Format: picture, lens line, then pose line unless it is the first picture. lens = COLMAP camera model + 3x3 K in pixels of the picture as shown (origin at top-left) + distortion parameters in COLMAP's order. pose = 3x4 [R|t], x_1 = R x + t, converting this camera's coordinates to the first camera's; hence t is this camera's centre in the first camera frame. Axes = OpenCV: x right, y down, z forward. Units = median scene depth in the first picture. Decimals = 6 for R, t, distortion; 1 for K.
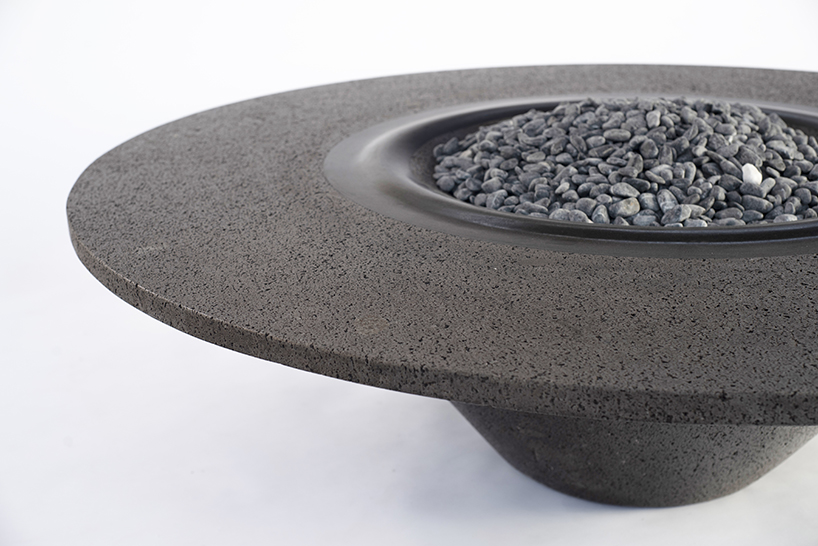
lens RADIAL K [[1257.1, 0, 405.9], [0, 1257.1, 272.6], [0, 0, 1]] dist [-0.038034, 0.000000]
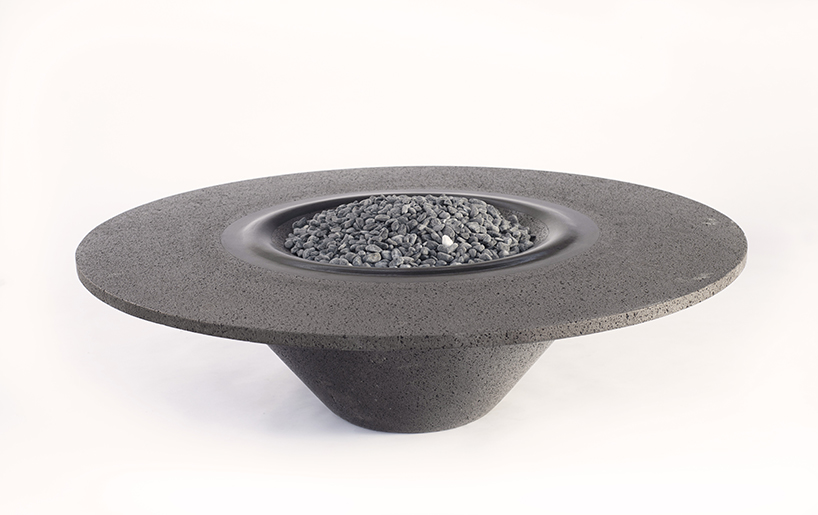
lens RADIAL K [[1358.8, 0, 377.5], [0, 1358.8, 240.4], [0, 0, 1]] dist [-0.046337, 0.000000]
pose [[0.997266, 0.013713, -0.072607, 0.319366], [-0.019150, 0.997020, -0.074725, 0.069899], [0.071365, 0.075911, 0.994557, -0.962000]]
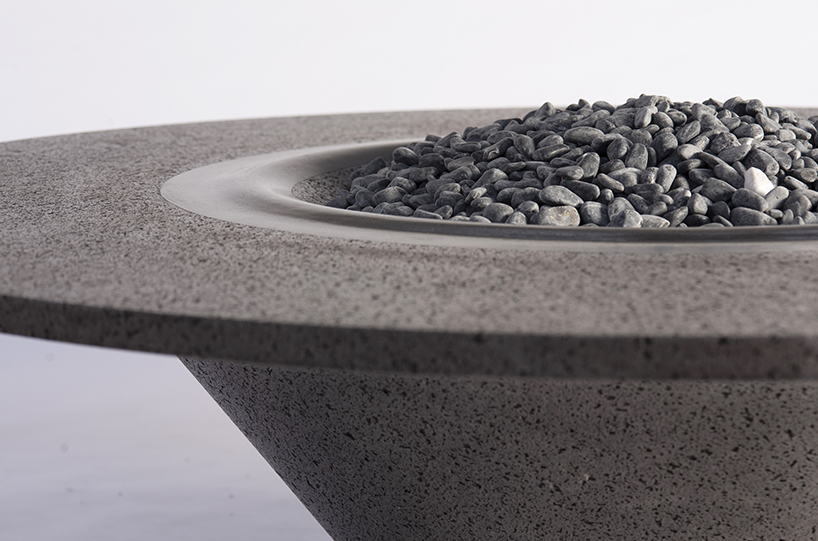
lens RADIAL K [[2619.0, 0, 410.8], [0, 2619.0, 271.7], [0, 0, 1]] dist [0.077153, 0.000000]
pose [[0.991804, 0.030097, -0.124176, 0.268042], [-0.051423, 0.983702, -0.172297, 0.222201], [0.116967, 0.177270, 0.977187, -0.393983]]
